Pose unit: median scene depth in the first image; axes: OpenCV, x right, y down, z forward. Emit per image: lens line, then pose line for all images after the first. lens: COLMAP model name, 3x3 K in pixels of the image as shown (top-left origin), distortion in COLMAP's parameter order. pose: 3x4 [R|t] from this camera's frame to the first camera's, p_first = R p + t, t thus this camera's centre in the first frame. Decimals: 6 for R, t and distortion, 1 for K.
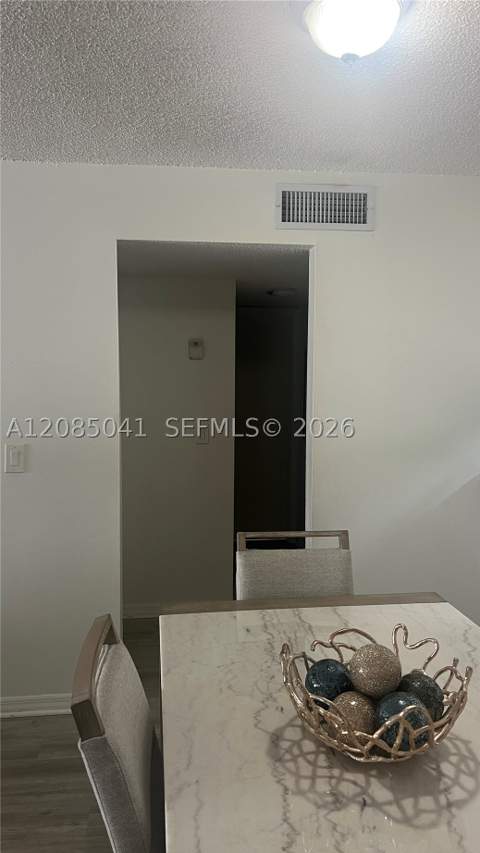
lens RADIAL K [[654.1, 0, 234.4], [0, 654.1, 423.5], [0, 0, 1]] dist [0.037161, -0.017030]
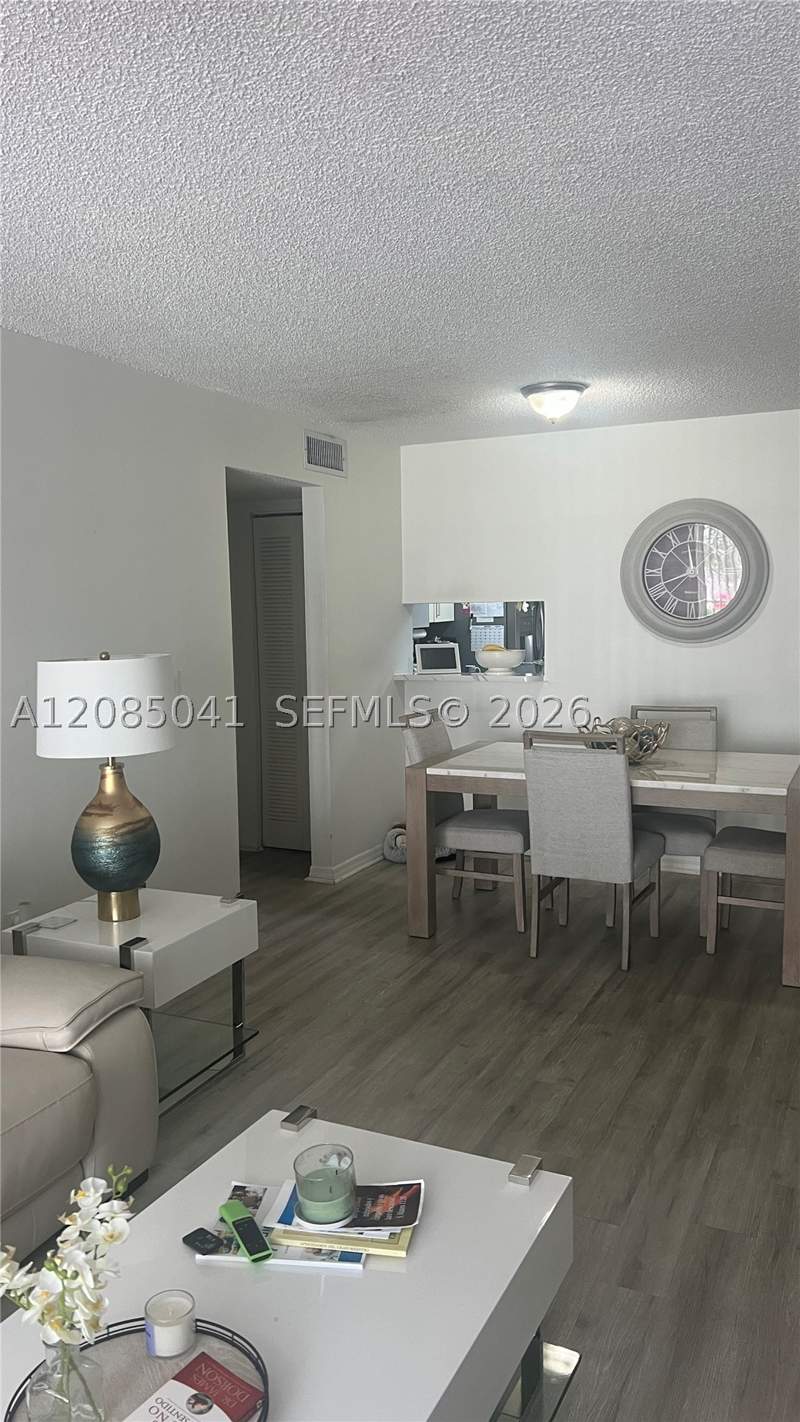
lens RADIAL K [[1090.5, 0, 397.3], [0, 1090.5, 716.4], [0, 0, 1]] dist [0.037161, -0.017030]
pose [[0.523620, -0.099906, 0.846074, -2.753109], [0.087416, 0.994159, 0.063292, 0.041972], [-0.847456, 0.040819, 0.529295, -0.217999]]
